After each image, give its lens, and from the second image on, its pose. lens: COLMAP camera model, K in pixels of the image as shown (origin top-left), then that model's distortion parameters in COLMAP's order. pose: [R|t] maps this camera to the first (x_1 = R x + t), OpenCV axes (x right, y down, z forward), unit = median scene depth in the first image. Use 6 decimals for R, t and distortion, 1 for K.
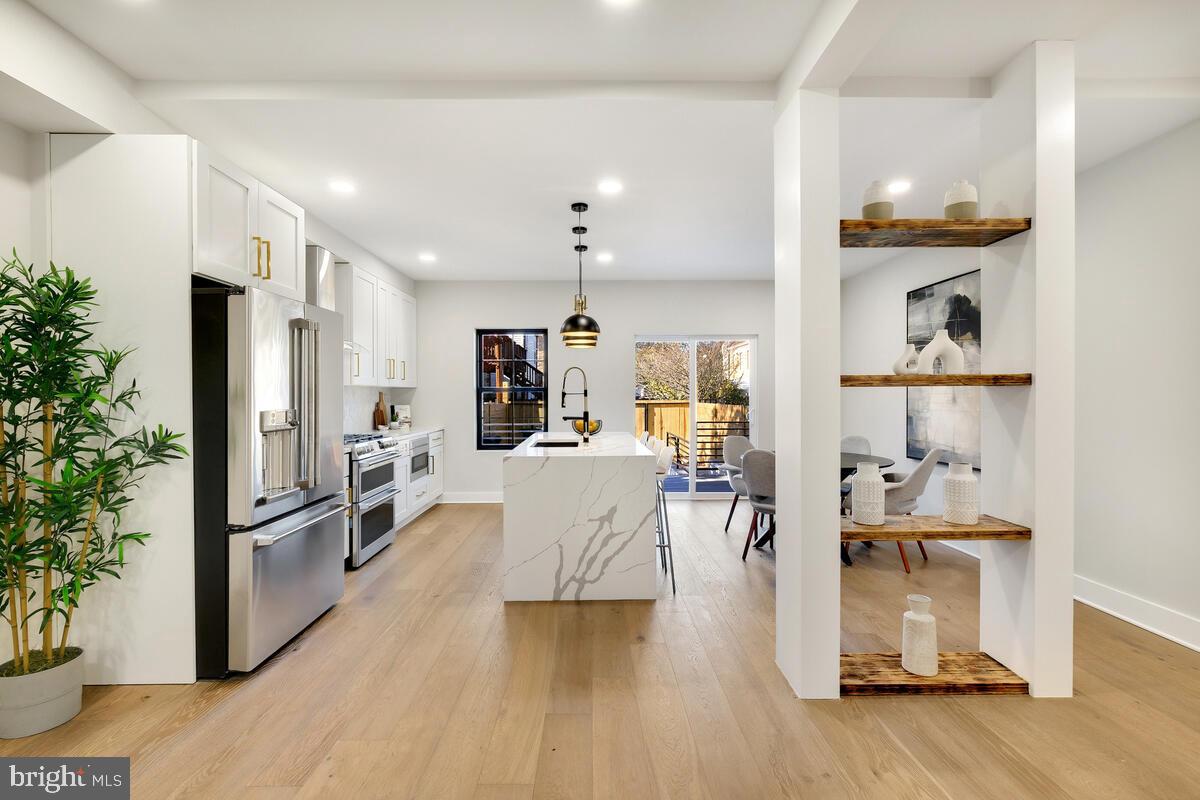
lens RADIAL K [[532.0, 0, 594.0], [0, 532.0, 400.0], [0, 0, 1]] dist [-0.010628, -0.000805]
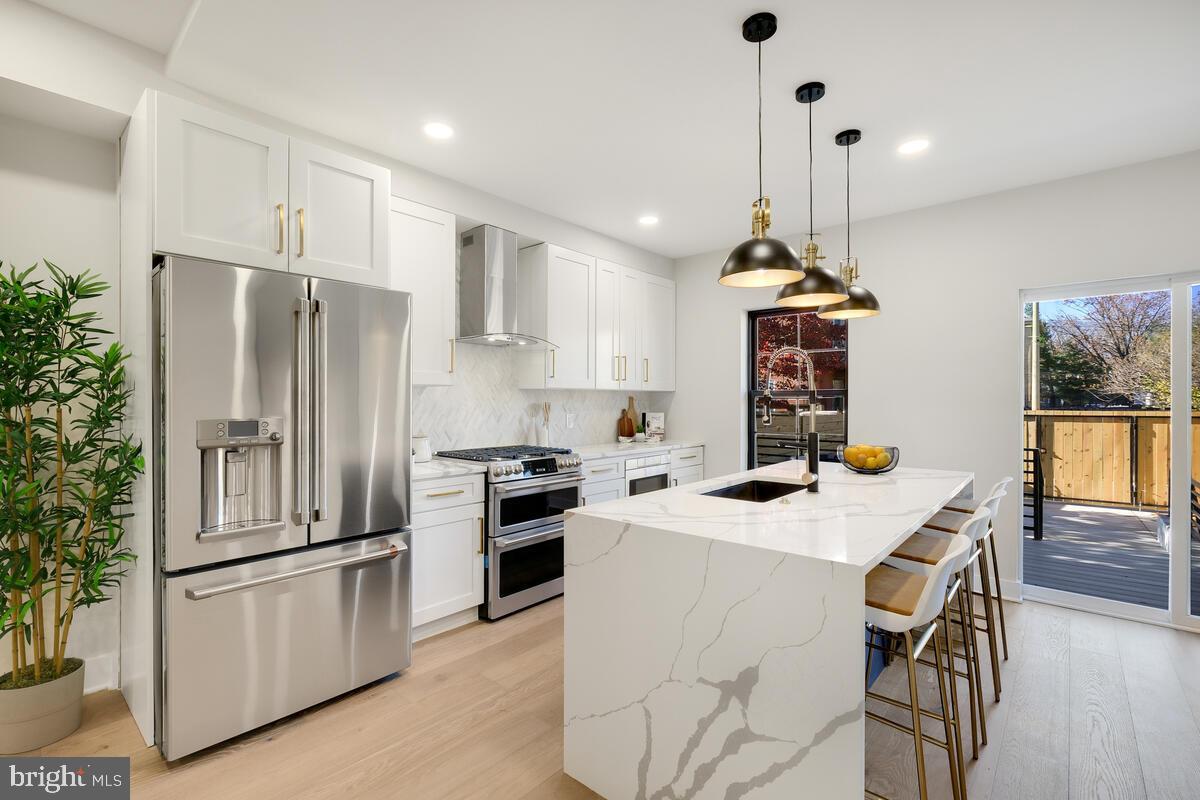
lens RADIAL K [[532.0, 0, 593.0], [0, 532.0, 400.3], [0, 0, 1]] dist [-0.010628, -0.000805]
pose [[0.738380, 0.001641, -0.674382, 0.206511], [-0.009521, 0.999923, -0.007992, -0.003849], [0.674317, 0.012322, 0.738339, 0.558407]]
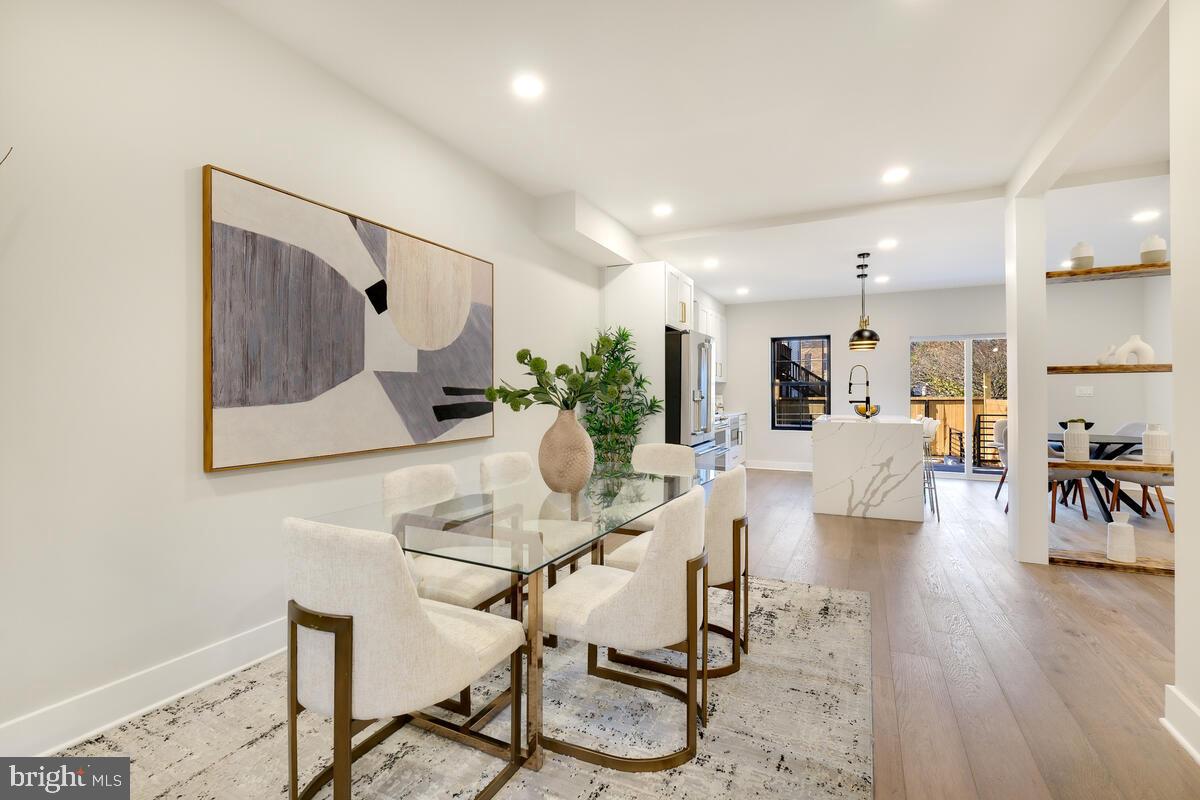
lens RADIAL K [[532.0, 0, 596.6], [0, 532.0, 391.3], [0, 0, 1]] dist [-0.010628, -0.000805]
pose [[0.893631, -0.000655, -0.448803, -0.031205], [-0.006375, 0.999880, -0.014152, 0.037404], [0.448758, 0.015508, 0.893519, -0.662587]]
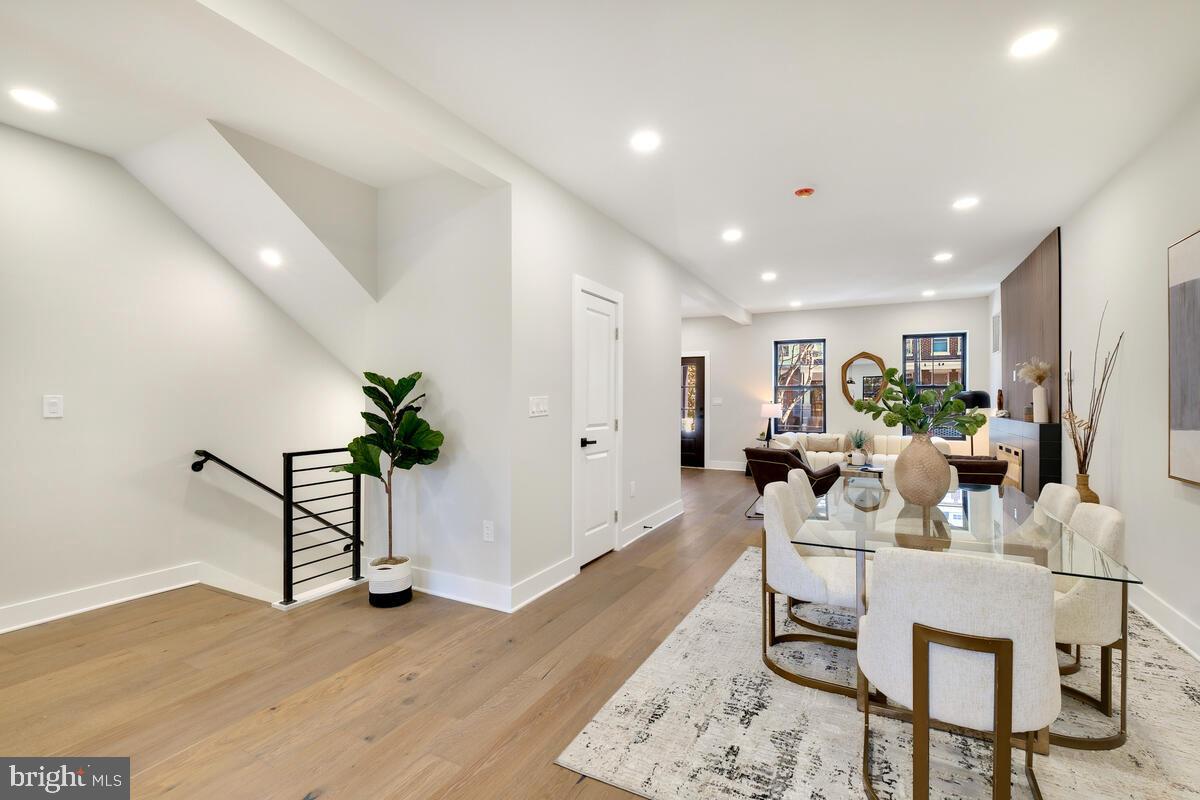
lens RADIAL K [[532.0, 0, 599.3], [0, 532.0, 395.8], [0, 0, 1]] dist [-0.010628, -0.000805]
pose [[-0.881906, 0.005226, 0.471396, -0.300127], [0.005407, 0.999985, -0.000970, -0.002847], [-0.471394, 0.001693, -0.881921, 0.728032]]
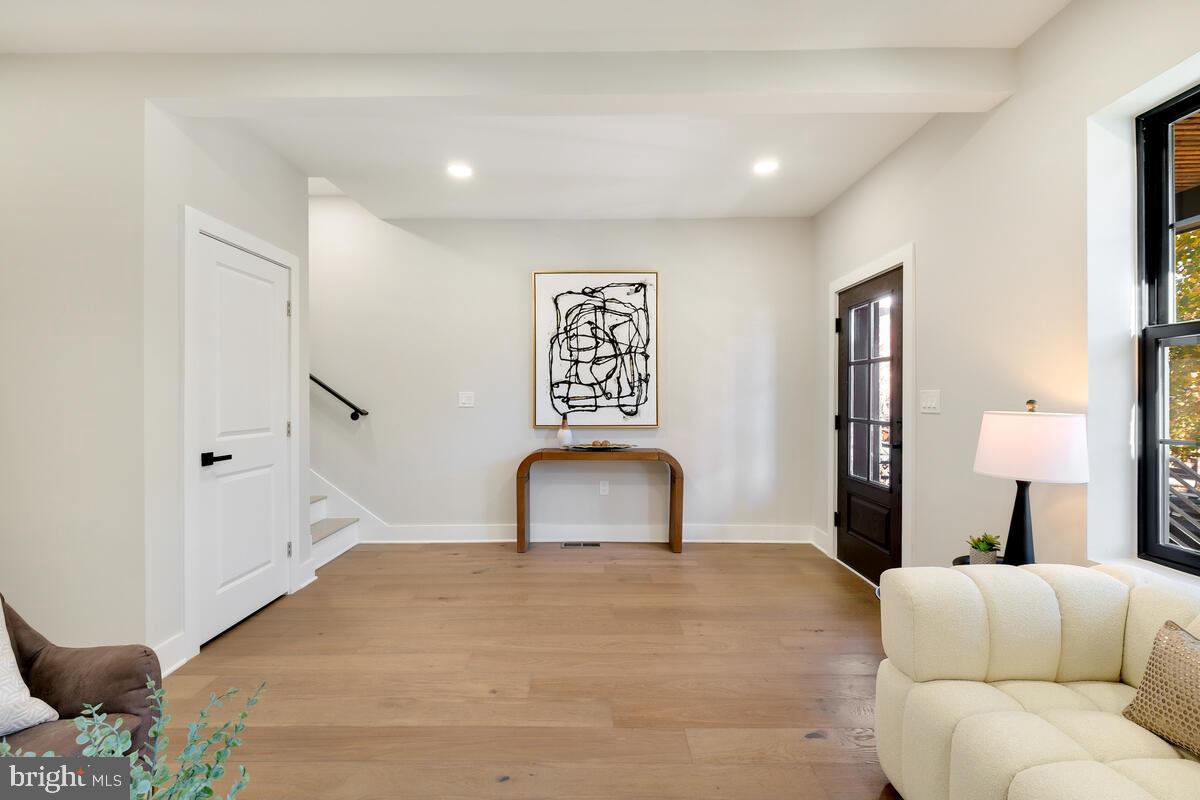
lens RADIAL K [[532.0, 0, 599.3], [0, 532.0, 396.0], [0, 0, 1]] dist [-0.010628, -0.000805]
pose [[-0.999996, 0.002746, -0.000007, -0.299945], [0.002745, 0.999974, 0.006734, 0.000699], [0.000026, 0.006734, -0.999977, 0.513209]]
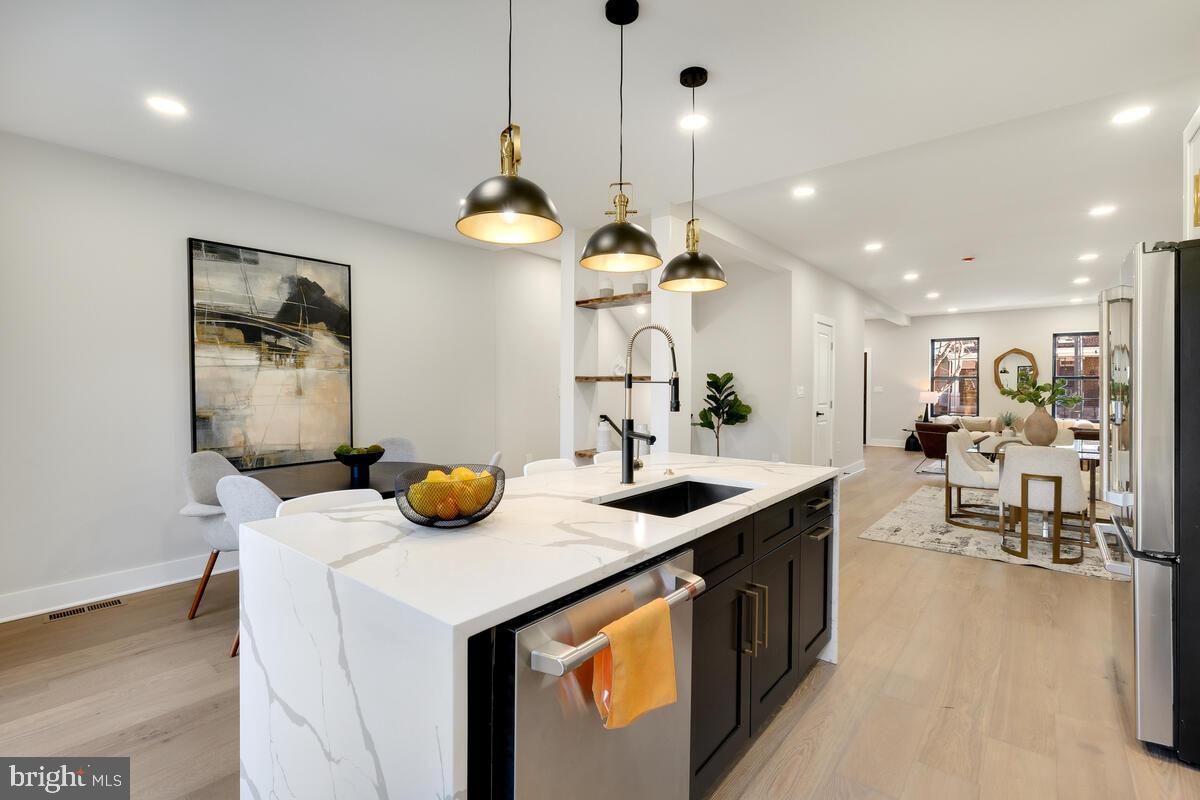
lens RADIAL K [[532.0, 0, 599.2], [0, 532.0, 393.5], [0, 0, 1]] dist [-0.010628, -0.000805]
pose [[-0.761252, -0.005088, 0.648436, -0.362028], [0.006054, 0.999870, 0.014953, -0.009652], [-0.648428, 0.015308, -0.761122, 1.633477]]
